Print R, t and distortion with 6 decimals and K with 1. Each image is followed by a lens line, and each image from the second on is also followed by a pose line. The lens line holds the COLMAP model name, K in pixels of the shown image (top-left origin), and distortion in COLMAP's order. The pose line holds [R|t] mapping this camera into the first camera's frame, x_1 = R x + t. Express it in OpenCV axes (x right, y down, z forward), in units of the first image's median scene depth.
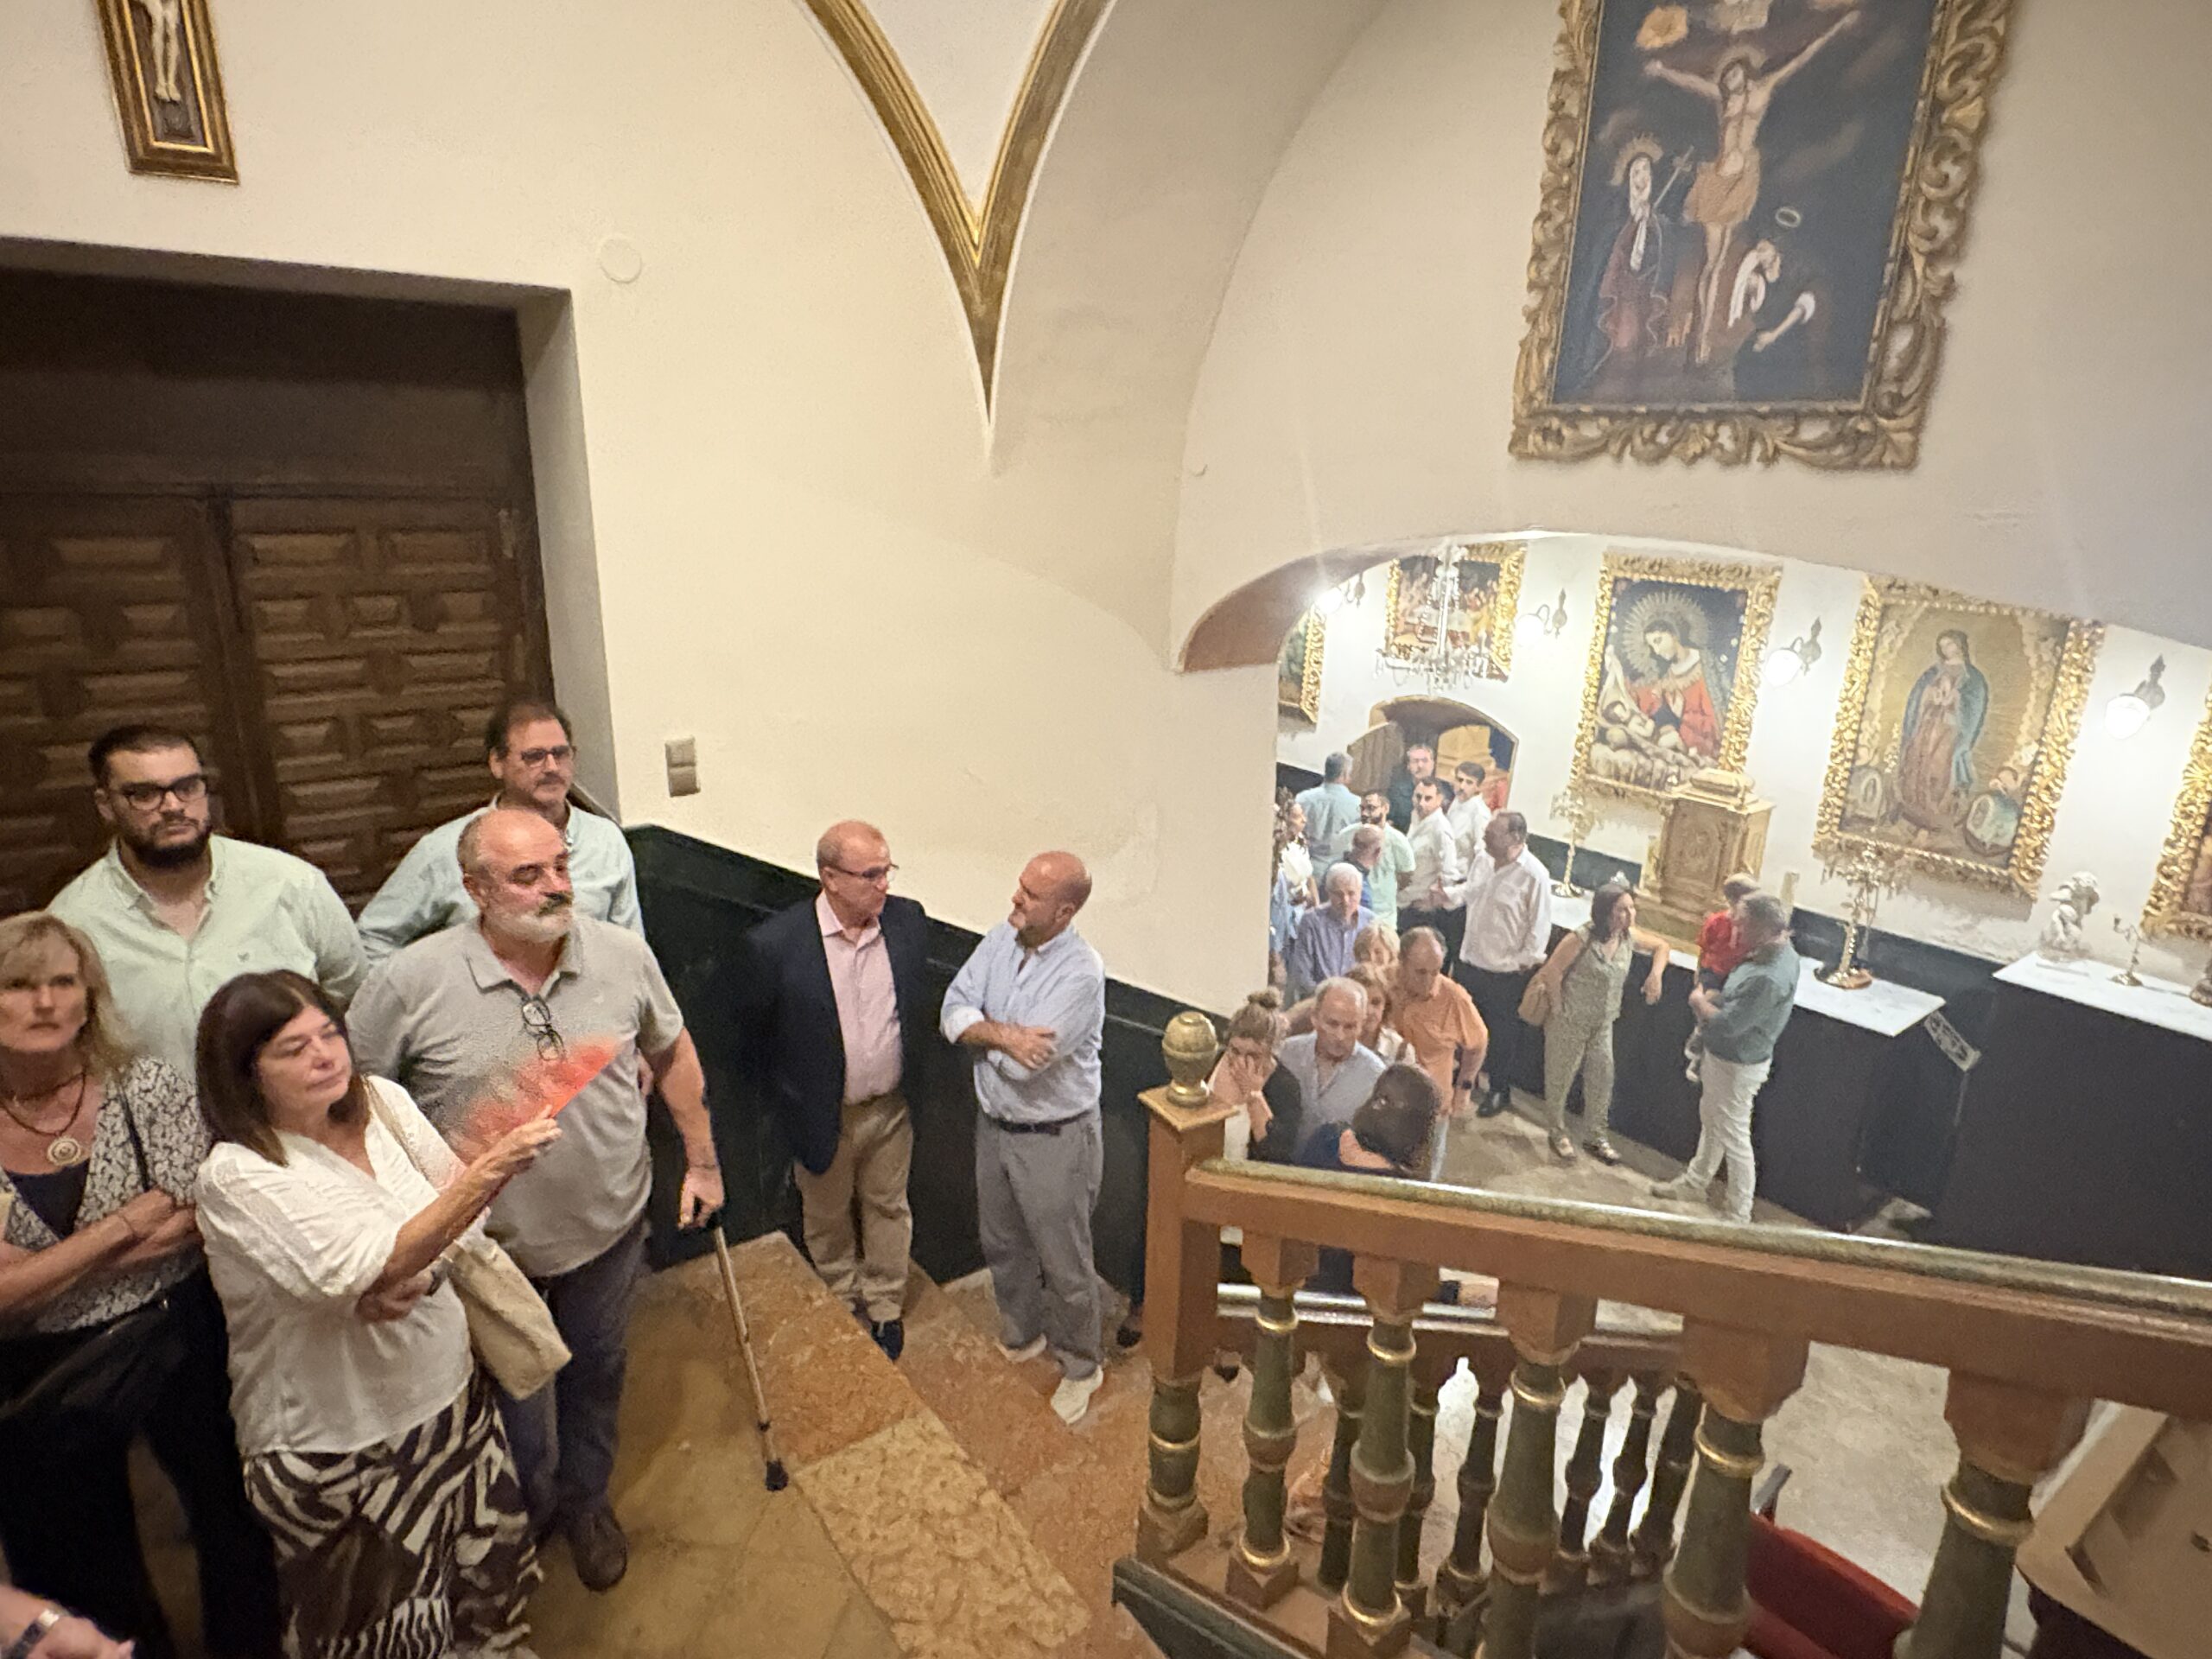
lens RADIAL K [[1271.7, 0, 1106.0], [0, 1271.7, 834.0], [0, 0, 1]] dist [-0.002699, 0.000098]
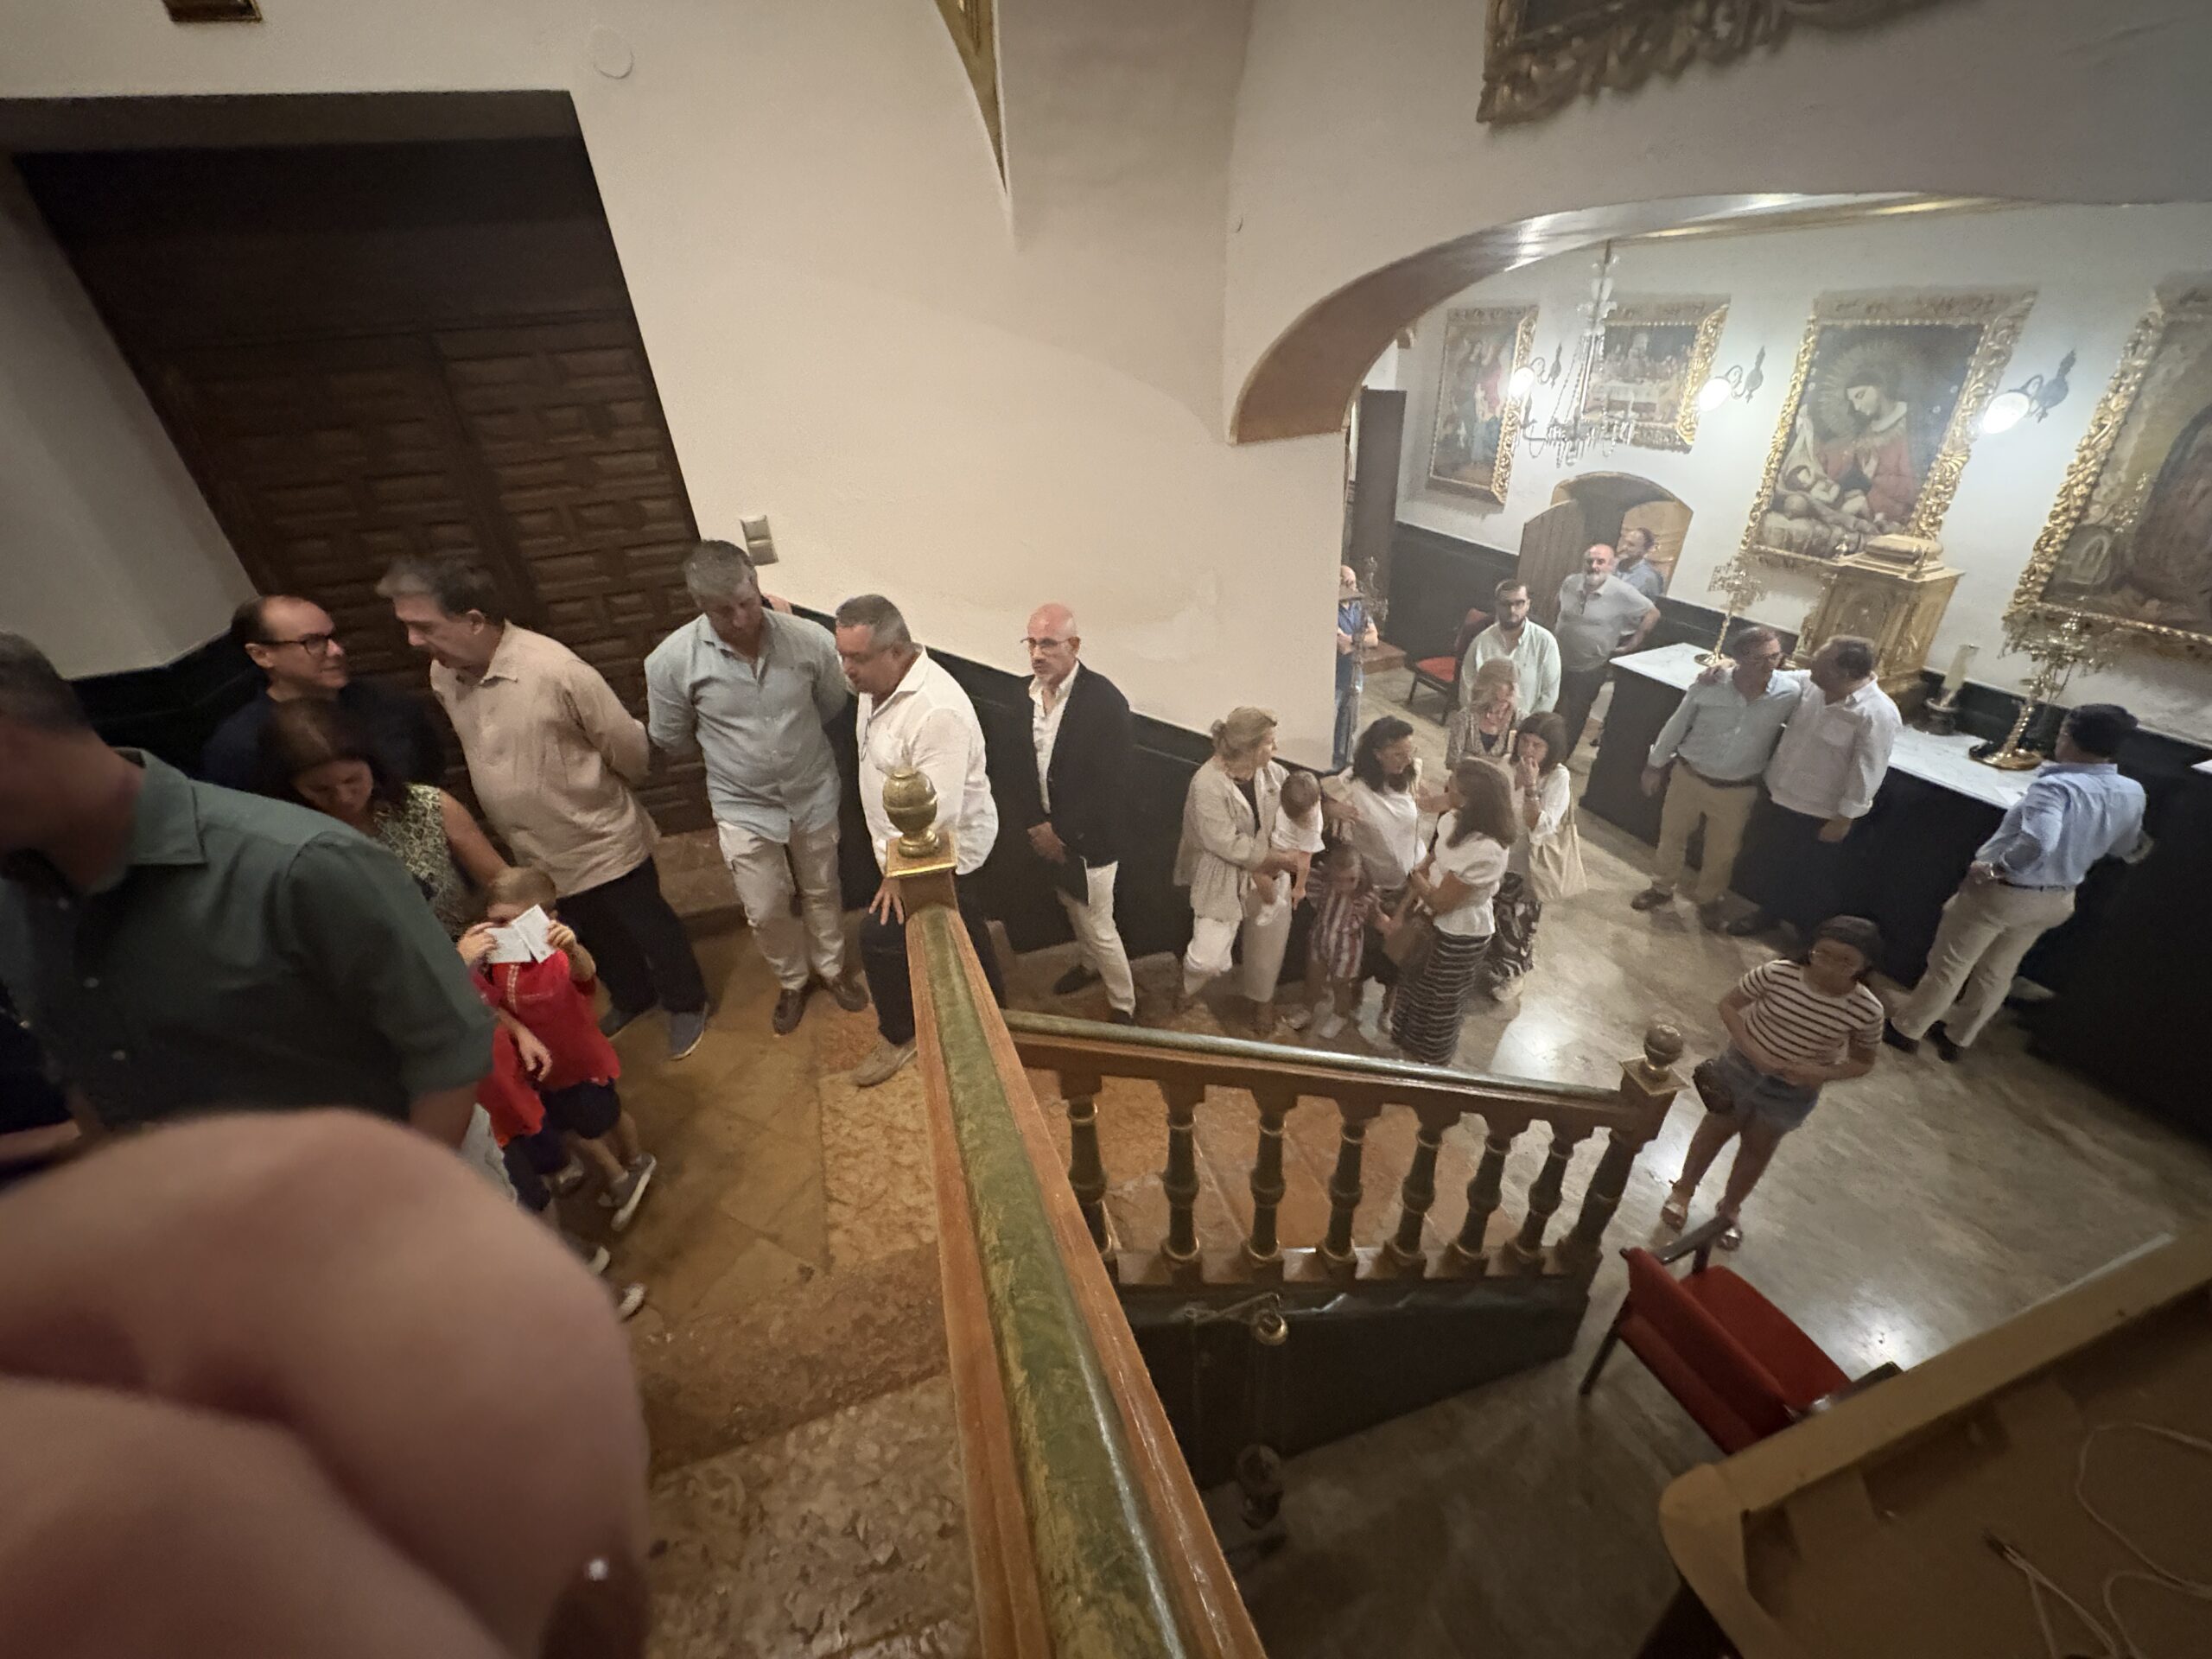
lens RADIAL K [[889.0, 0, 1102.4], [0, 889.0, 832.5], [0, 0, 1]] dist [-0.000320, 0.000041]
pose [[0.942013, 0.085003, -0.324631, 0.152430], [-0.003568, 0.969869, 0.243603, 0.005864], [0.335556, -0.228319, 0.913933, 0.133929]]
